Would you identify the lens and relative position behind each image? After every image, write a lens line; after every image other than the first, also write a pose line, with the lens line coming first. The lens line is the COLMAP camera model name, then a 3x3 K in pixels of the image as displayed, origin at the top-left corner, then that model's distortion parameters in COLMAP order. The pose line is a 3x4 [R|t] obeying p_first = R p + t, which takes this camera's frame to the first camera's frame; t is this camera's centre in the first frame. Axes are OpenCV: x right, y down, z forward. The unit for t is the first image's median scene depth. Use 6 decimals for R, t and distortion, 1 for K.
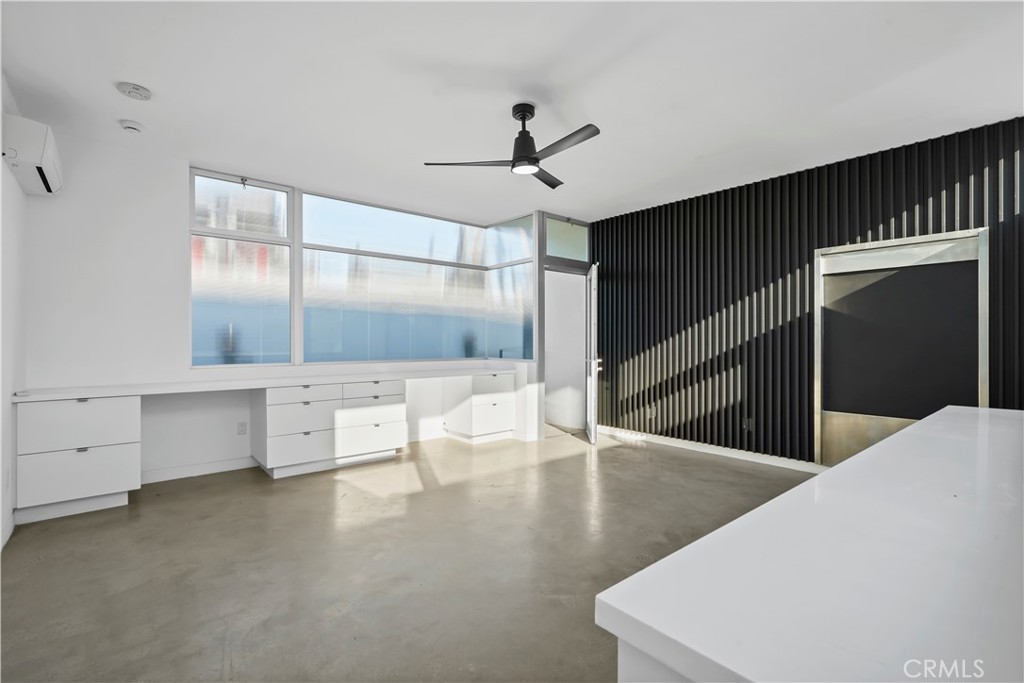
lens RADIAL K [[472.9, 0, 519.3], [0, 472.9, 345.6], [0, 0, 1]] dist [-0.005491, 0.002462]
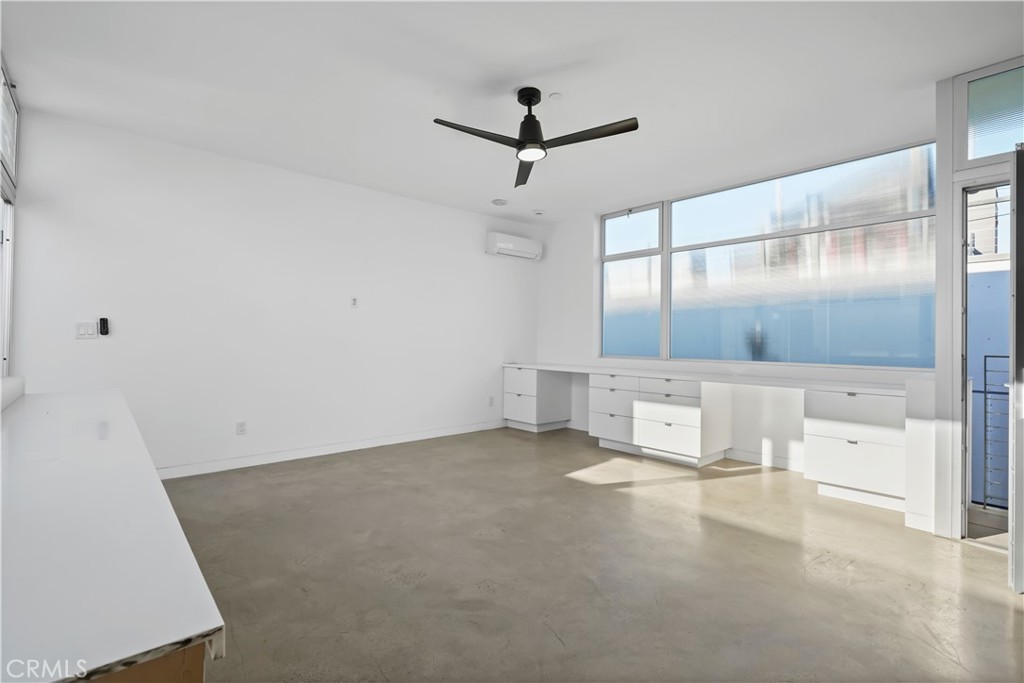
lens RADIAL K [[472.9, 0, 511.9], [0, 472.9, 335.9], [0, 0, 1]] dist [-0.005491, 0.002462]
pose [[0.003218, -0.006756, -0.999972, 0.646853], [-0.016169, 0.999846, -0.006807, -0.001799], [0.999864, 0.016191, 0.003109, 0.647383]]
